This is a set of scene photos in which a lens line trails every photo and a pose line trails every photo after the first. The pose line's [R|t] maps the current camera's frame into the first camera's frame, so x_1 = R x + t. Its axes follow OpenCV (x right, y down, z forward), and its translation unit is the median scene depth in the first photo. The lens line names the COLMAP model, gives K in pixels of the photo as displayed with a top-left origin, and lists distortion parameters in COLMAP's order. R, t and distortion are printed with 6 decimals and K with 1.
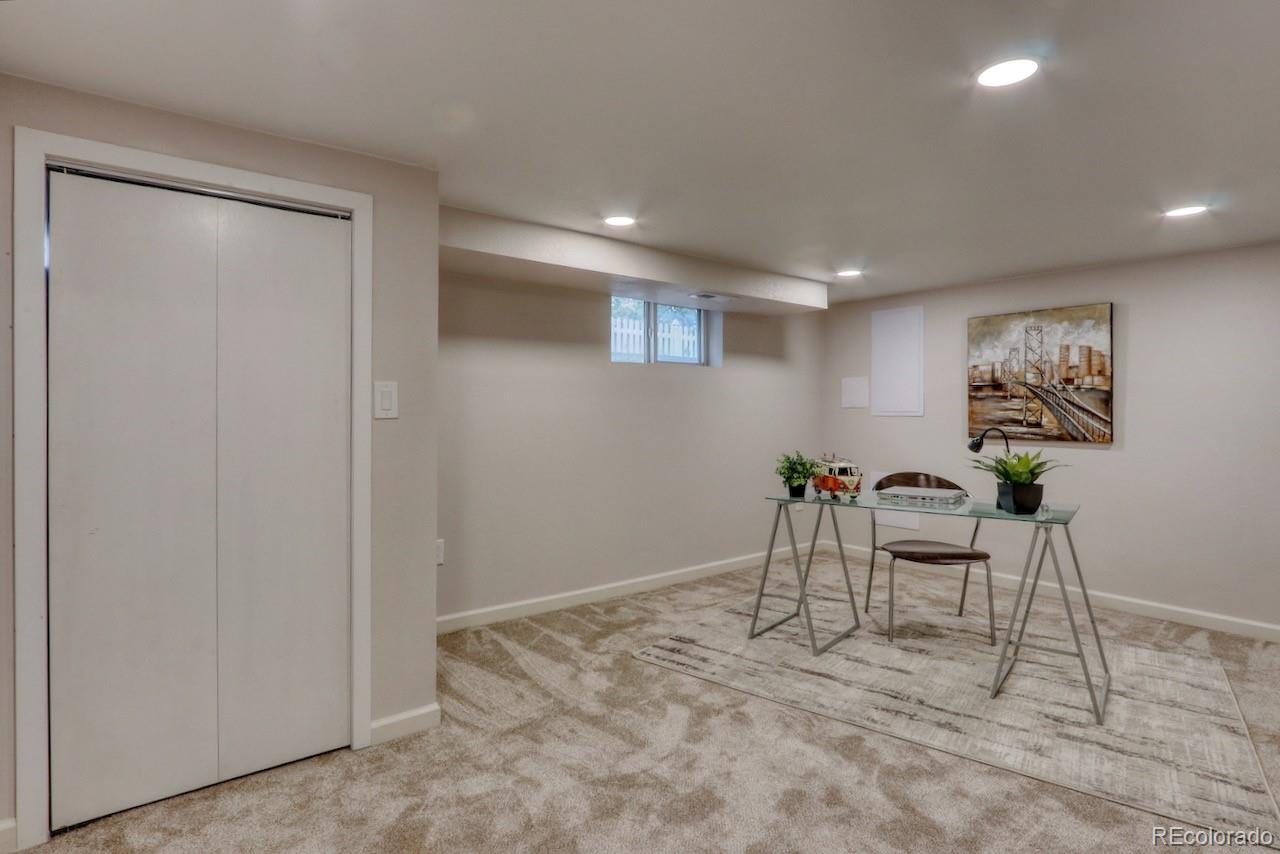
lens RADIAL K [[612.6, 0, 634.9], [0, 612.6, 412.1], [0, 0, 1]] dist [-0.018379, 0.001314]
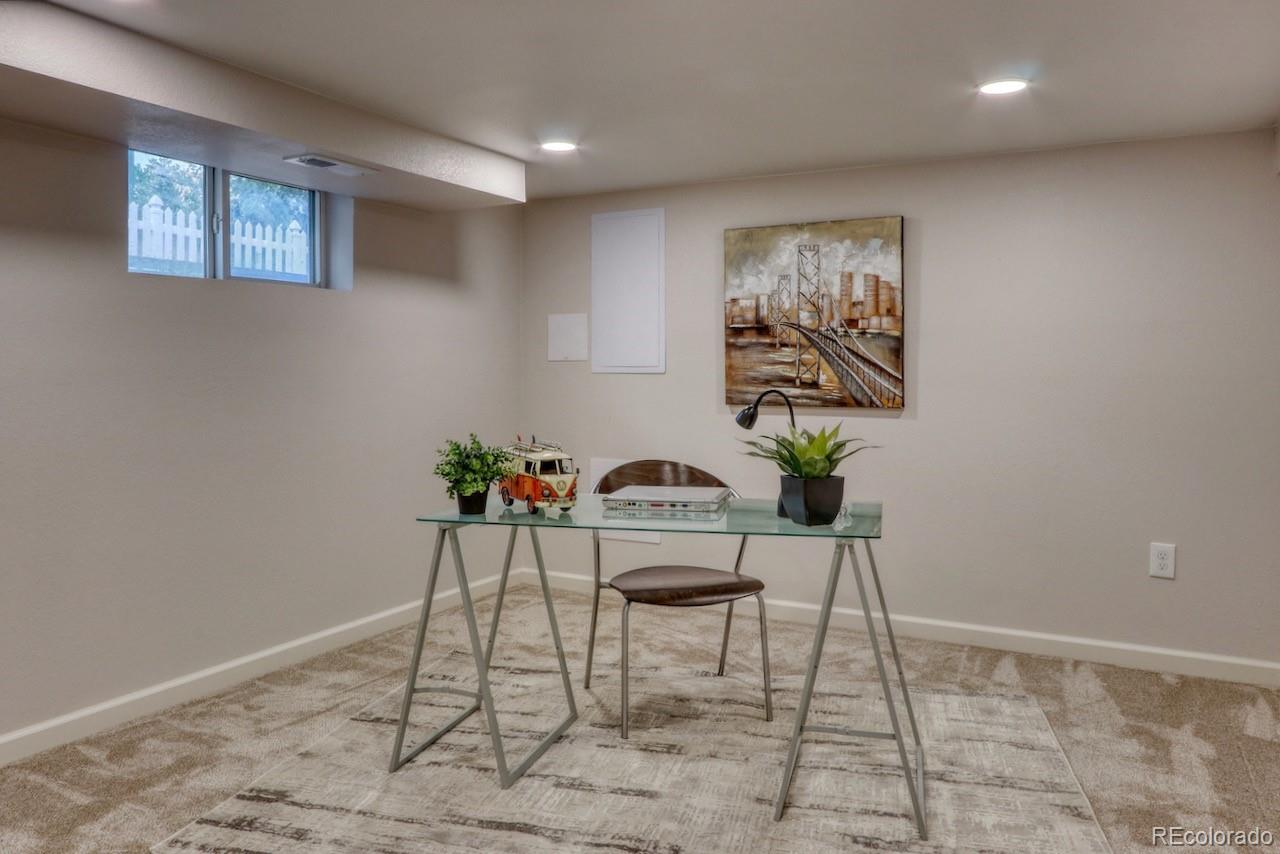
lens RADIAL K [[899.1, 0, 644.1], [0, 899.1, 393.5], [0, 0, 1]] dist [-0.002326, -0.000732]
pose [[0.909383, -0.013305, 0.415748, 0.061277], [0.002208, 0.999629, 0.027160, 0.003081], [-0.415955, -0.023780, 0.909074, 0.165338]]
